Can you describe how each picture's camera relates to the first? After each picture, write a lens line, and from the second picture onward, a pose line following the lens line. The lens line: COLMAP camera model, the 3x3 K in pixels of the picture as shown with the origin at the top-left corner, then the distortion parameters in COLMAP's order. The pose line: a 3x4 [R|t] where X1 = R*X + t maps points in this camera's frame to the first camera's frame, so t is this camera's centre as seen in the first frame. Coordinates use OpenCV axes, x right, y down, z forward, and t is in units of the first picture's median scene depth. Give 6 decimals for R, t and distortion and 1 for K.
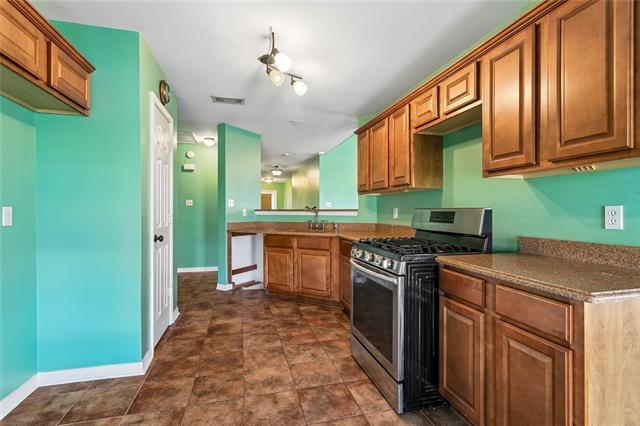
lens RADIAL K [[302.6, 0, 320.4], [0, 302.6, 211.7], [0, 0, 1]] dist [0.004099, 0.000566]
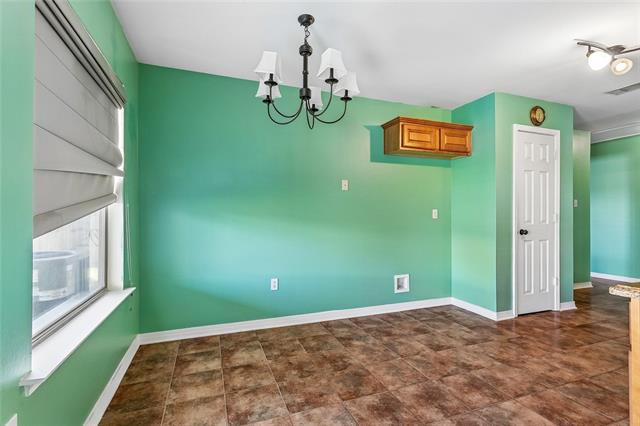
lens RADIAL K [[302.6, 0, 318.5], [0, 302.6, 214.6], [0, 0, 1]] dist [0.004099, 0.000566]
pose [[0.096746, -0.005991, -0.995291, 0.729434], [-0.006921, 0.999954, -0.006692, 0.028901], [0.995285, 0.007536, 0.096700, -0.011497]]
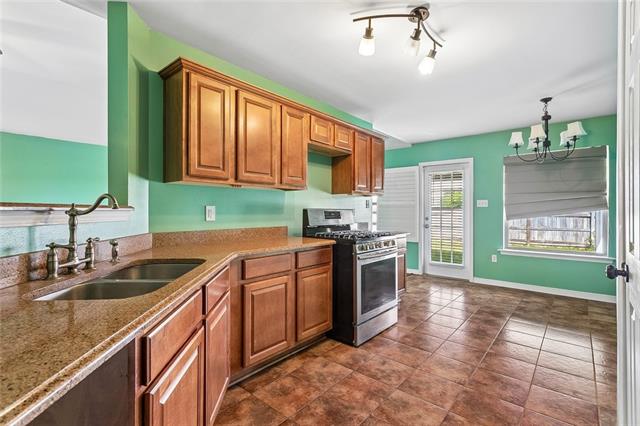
lens RADIAL K [[302.6, 0, 318.5], [0, 302.6, 207.6], [0, 0, 1]] dist [0.004099, 0.000566]
pose [[-0.567417, 0.002548, 0.823426, -0.703585], [-0.004002, 0.999975, -0.005852, -0.005746], [-0.823421, -0.006616, -0.567393, 1.748964]]
